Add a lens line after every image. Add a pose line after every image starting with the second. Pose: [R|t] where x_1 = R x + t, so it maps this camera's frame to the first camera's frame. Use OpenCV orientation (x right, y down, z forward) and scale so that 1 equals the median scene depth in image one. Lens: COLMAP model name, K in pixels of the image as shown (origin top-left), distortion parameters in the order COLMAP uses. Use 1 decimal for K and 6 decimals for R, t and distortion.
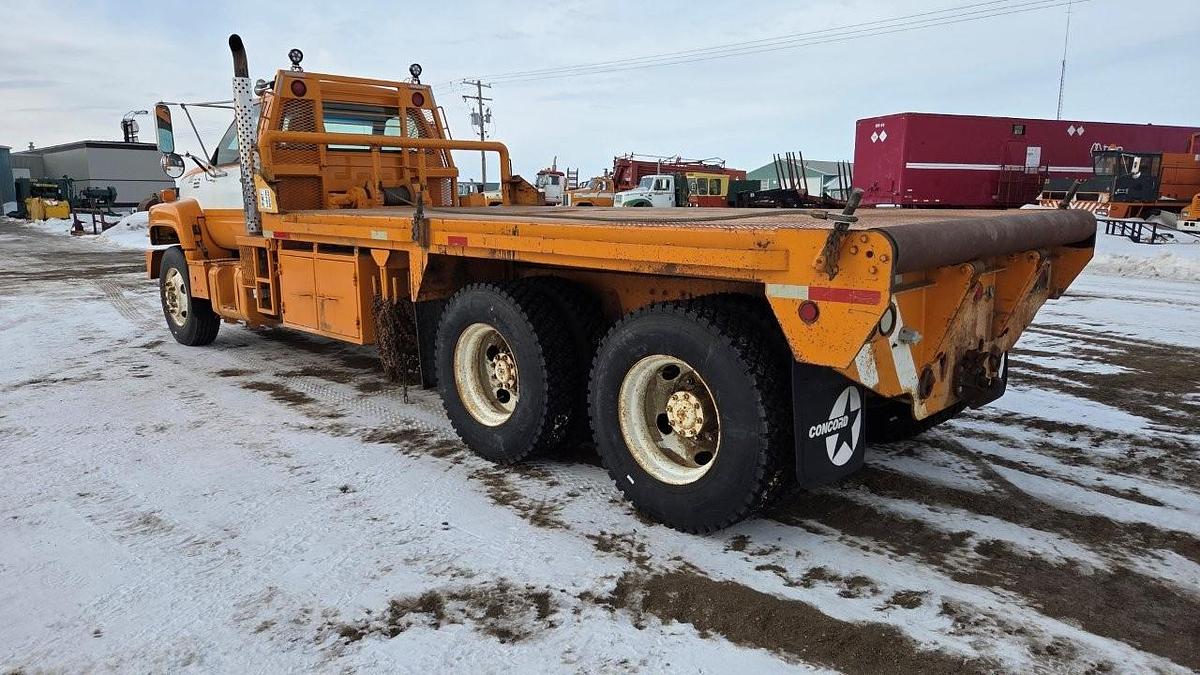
lens RADIAL K [[803.6, 0, 593.6], [0, 803.6, 334.2], [0, 0, 1]] dist [0.067788, -0.052048]
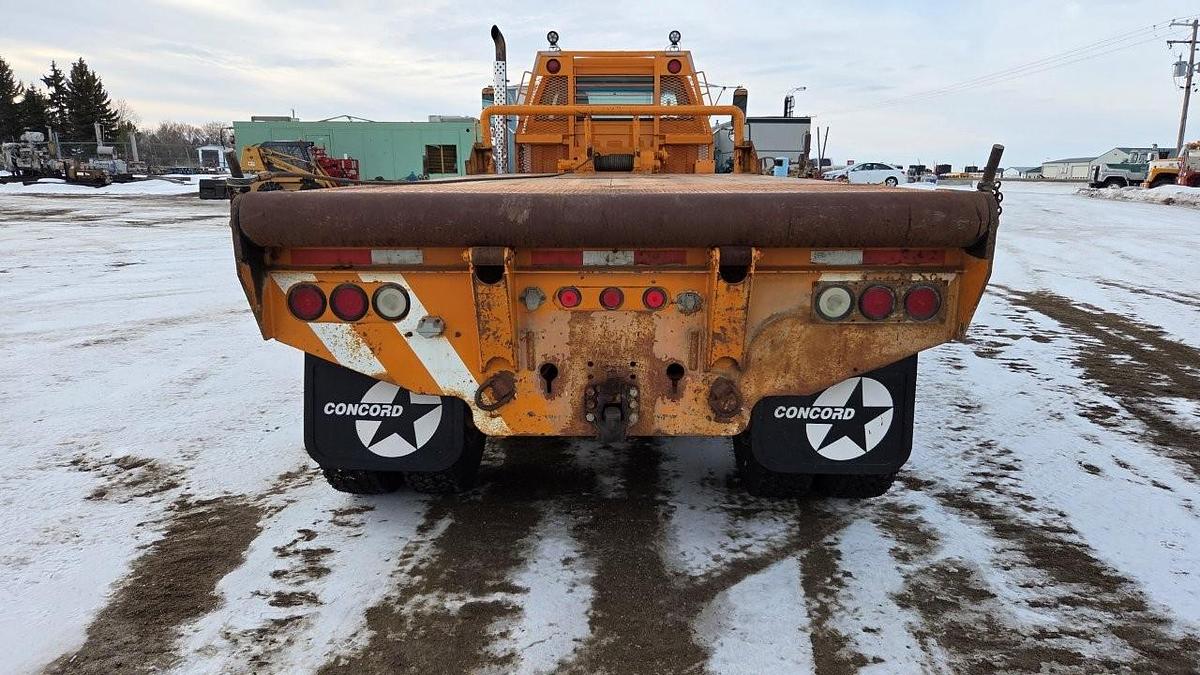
lens RADIAL K [[803.6, 0, 604.9], [0, 803.6, 334.3], [0, 0, 1]] dist [0.067788, -0.052048]
pose [[0.698607, 0.159623, -0.697473, 0.631997], [-0.133981, 0.986739, 0.091625, -0.052817], [0.702849, 0.029439, 0.710729, 0.300652]]
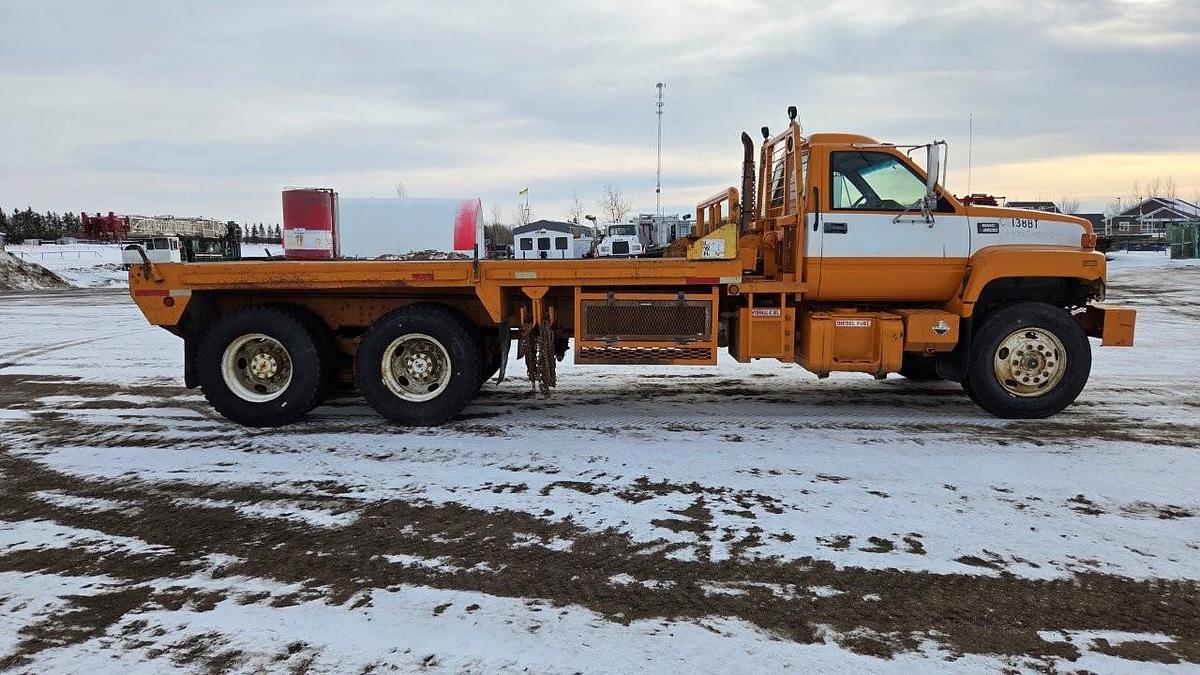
lens RADIAL K [[803.6, 0, 597.1], [0, 803.6, 346.0], [0, 0, 1]] dist [0.067788, -0.052048]
pose [[-0.710615, 0.101604, -0.696206, 0.806167], [-0.105975, 0.962772, 0.248675, -0.359302], [0.695554, 0.250493, -0.673393, 2.011078]]
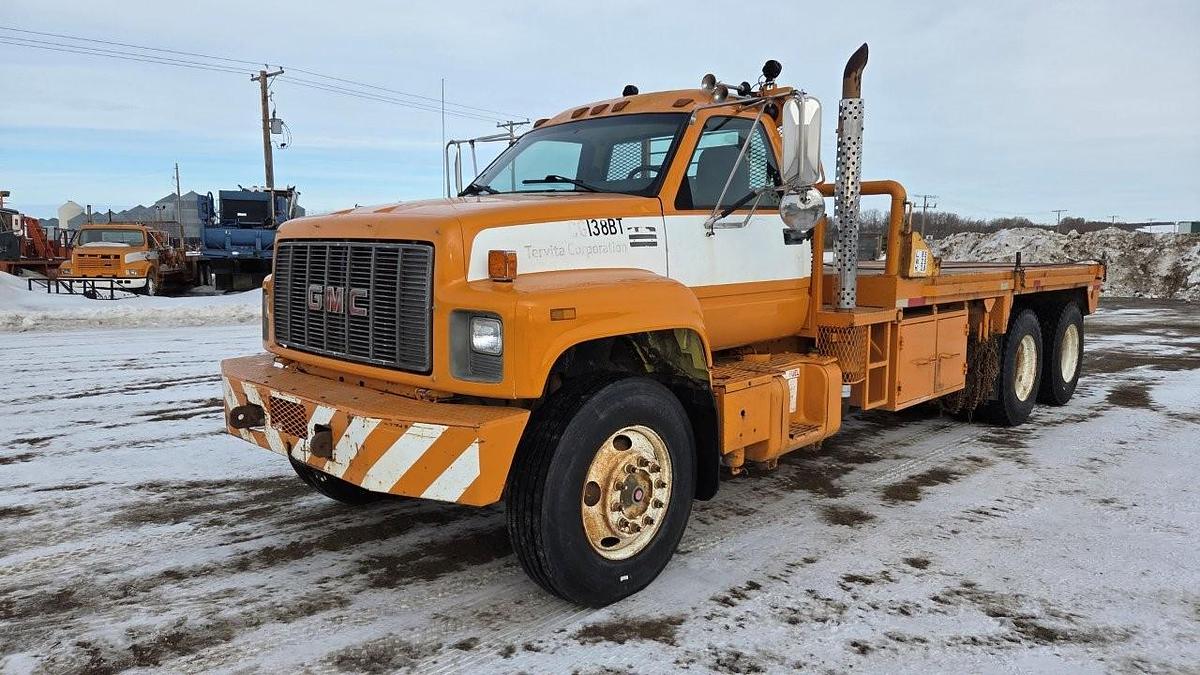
lens RADIAL K [[803.6, 0, 596.5], [0, 803.6, 336.7], [0, 0, 1]] dist [0.067788, -0.052048]
pose [[-0.024405, -0.104535, 0.994222, -1.303511], [0.169578, 0.979673, 0.107168, -0.247897], [-0.985215, 0.171214, -0.006182, 1.414045]]
